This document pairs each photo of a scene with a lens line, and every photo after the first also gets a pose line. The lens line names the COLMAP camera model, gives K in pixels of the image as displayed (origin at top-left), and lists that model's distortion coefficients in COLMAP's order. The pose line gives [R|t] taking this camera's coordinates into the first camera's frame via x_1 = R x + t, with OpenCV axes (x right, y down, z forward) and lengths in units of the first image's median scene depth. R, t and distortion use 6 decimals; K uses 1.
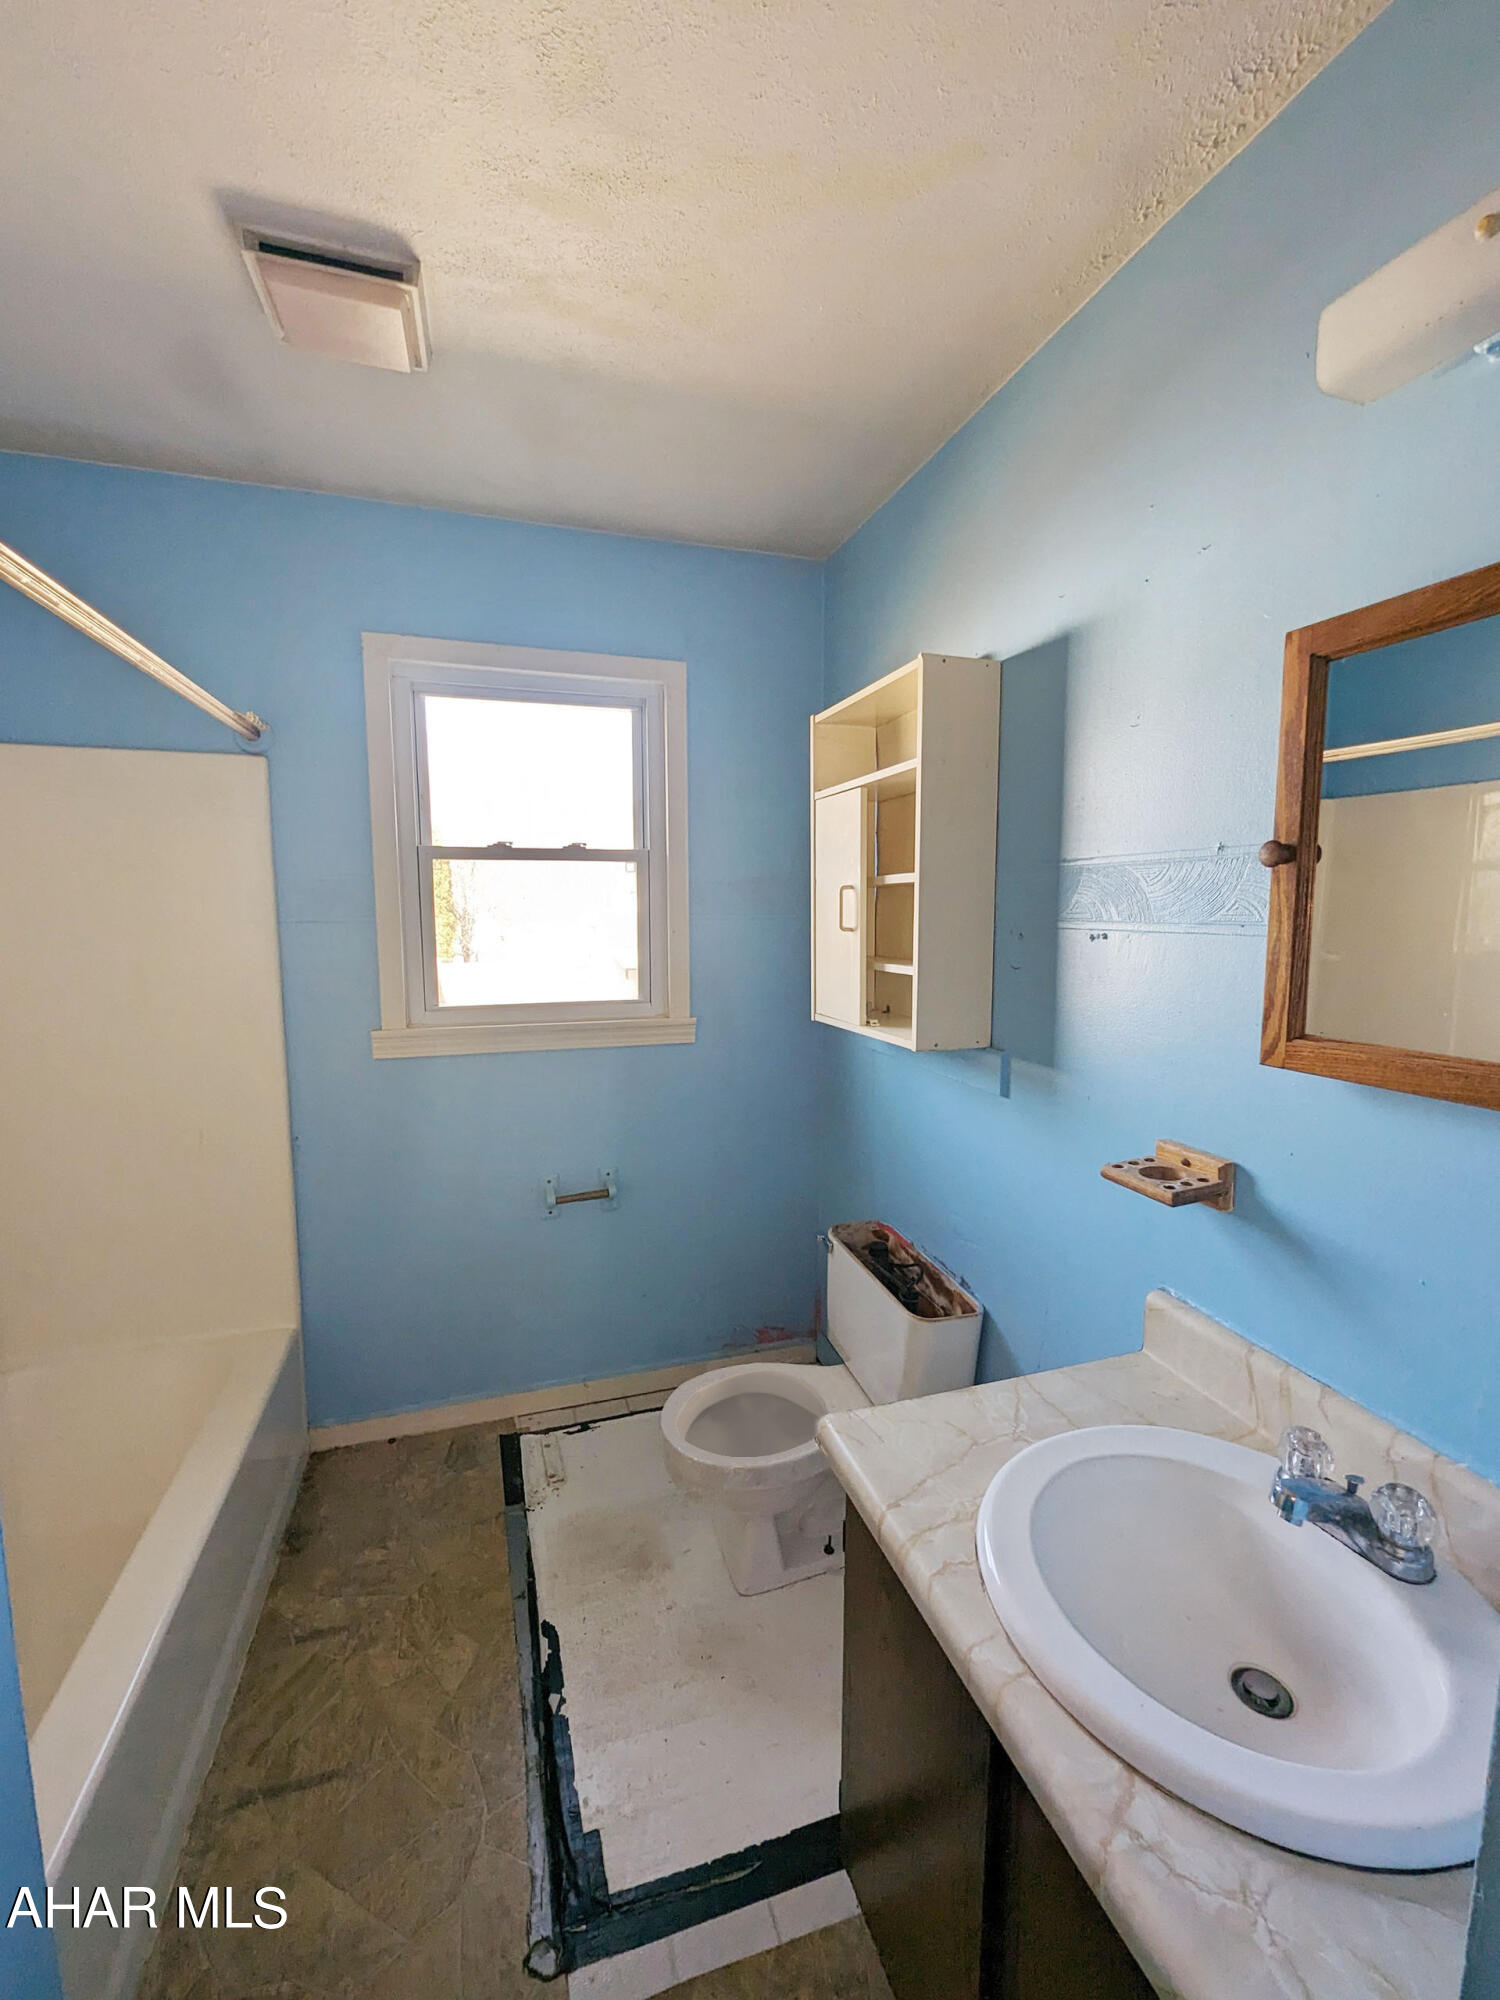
lens RADIAL K [[830.9, 0, 754.4], [0, 830.9, 996.9], [0, 0, 1]] dist [0.000509, 0.000118]
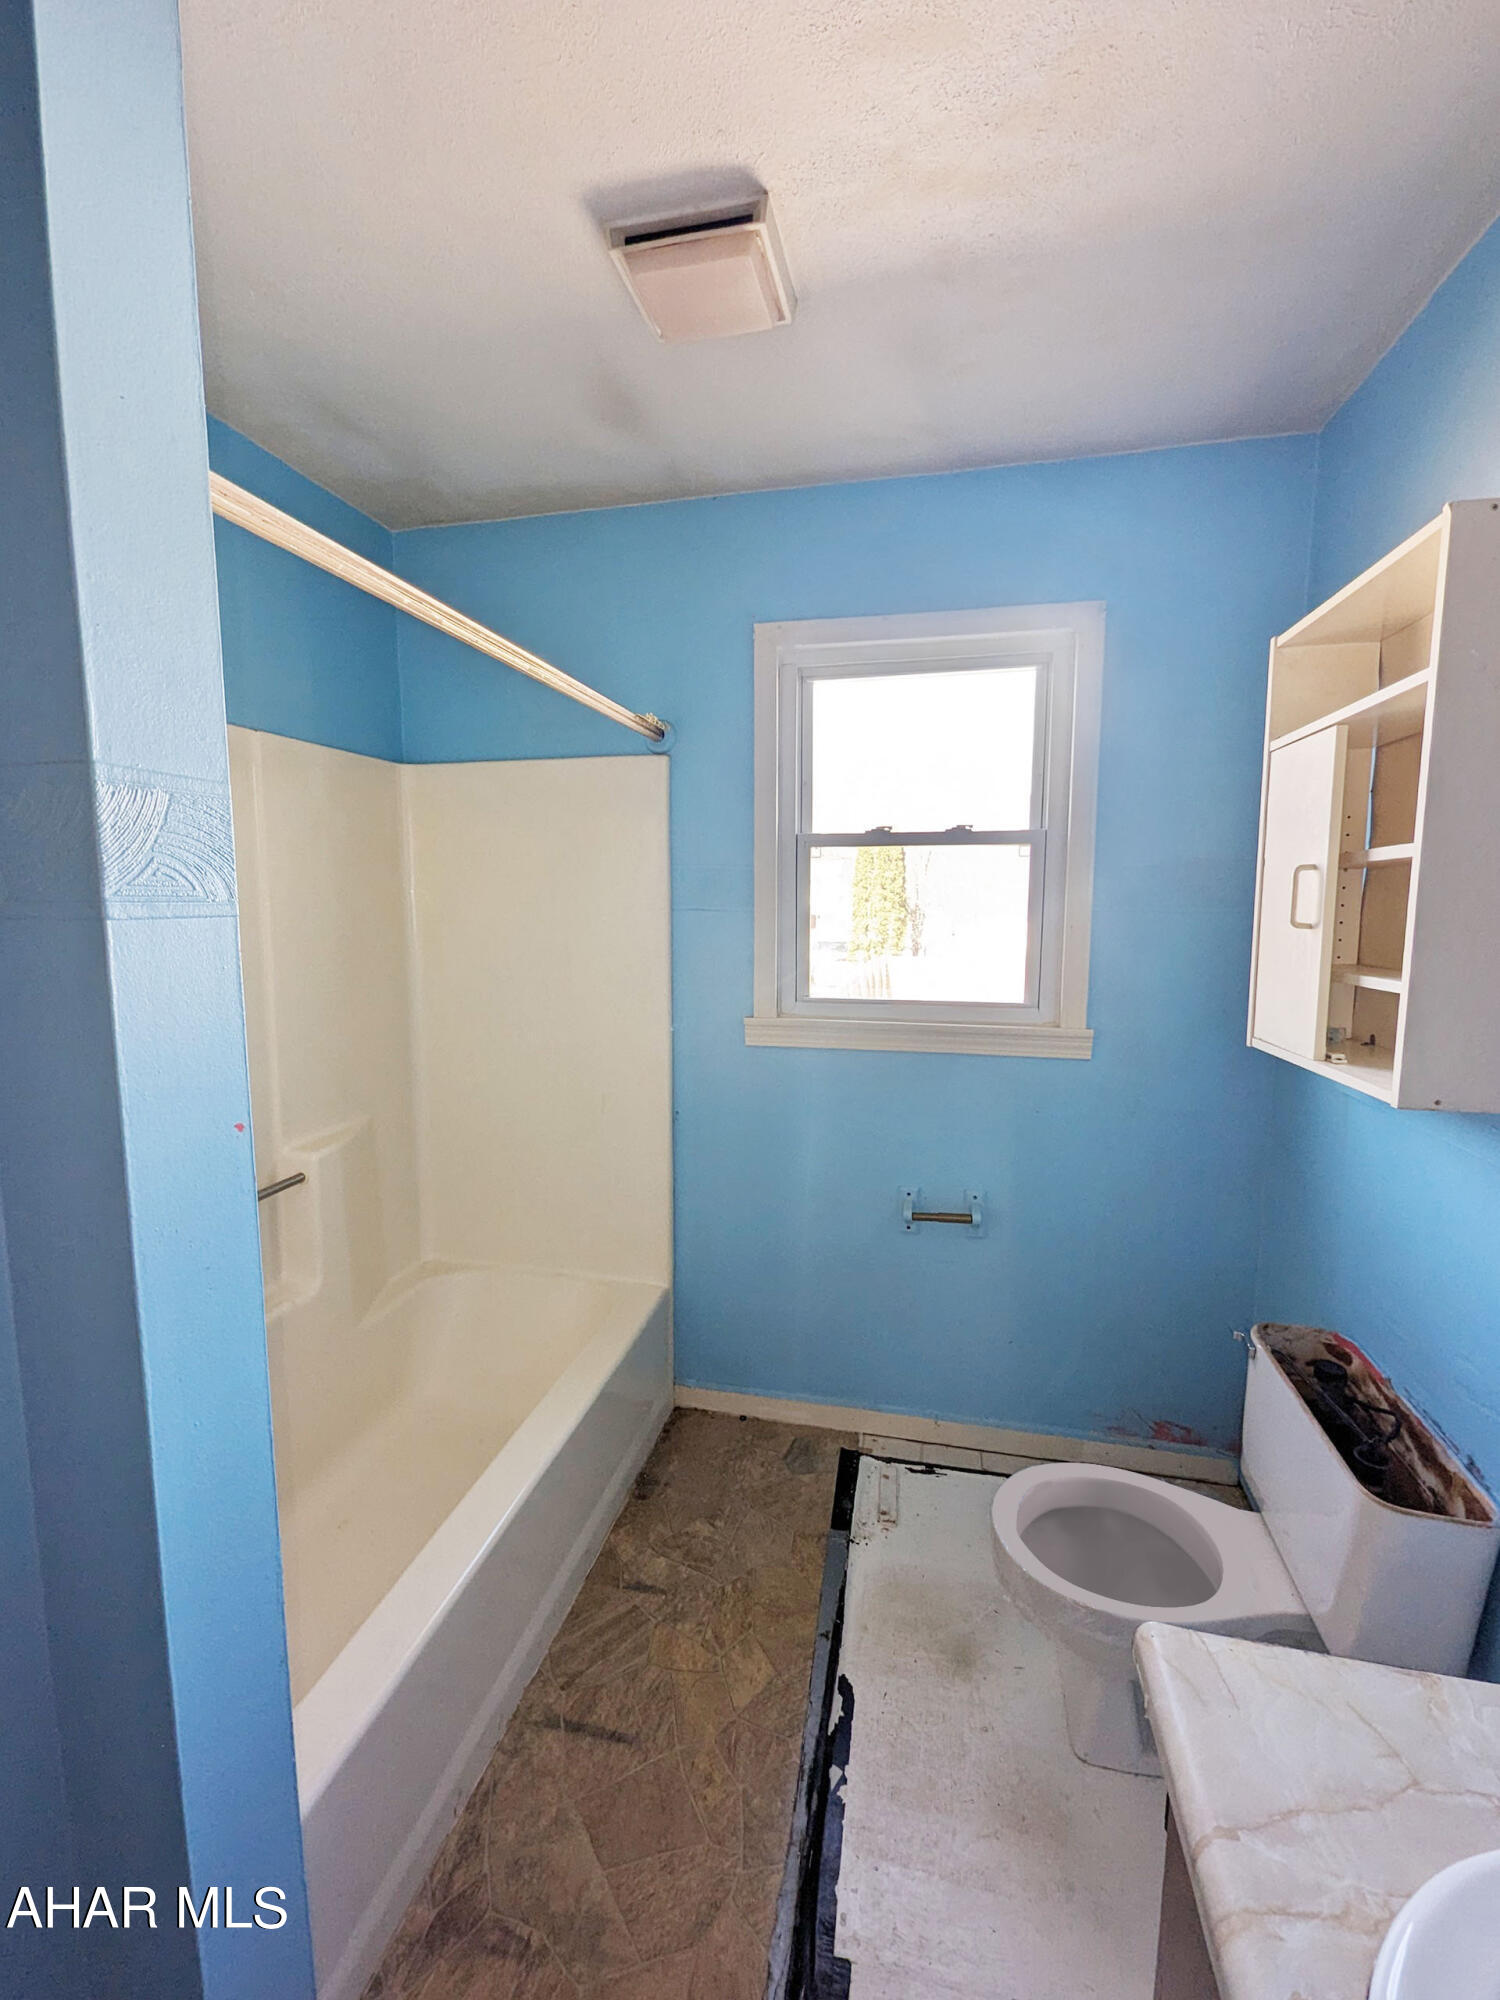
lens RADIAL K [[830.9, 0, 754.4], [0, 830.9, 996.9], [0, 0, 1]] dist [0.000509, 0.000118]
pose [[0.859543, 0.061358, -0.507367, 0.071161], [-0.059100, 0.998040, 0.020575, -0.006118], [0.507635, 0.012300, 0.861484, 0.134955]]
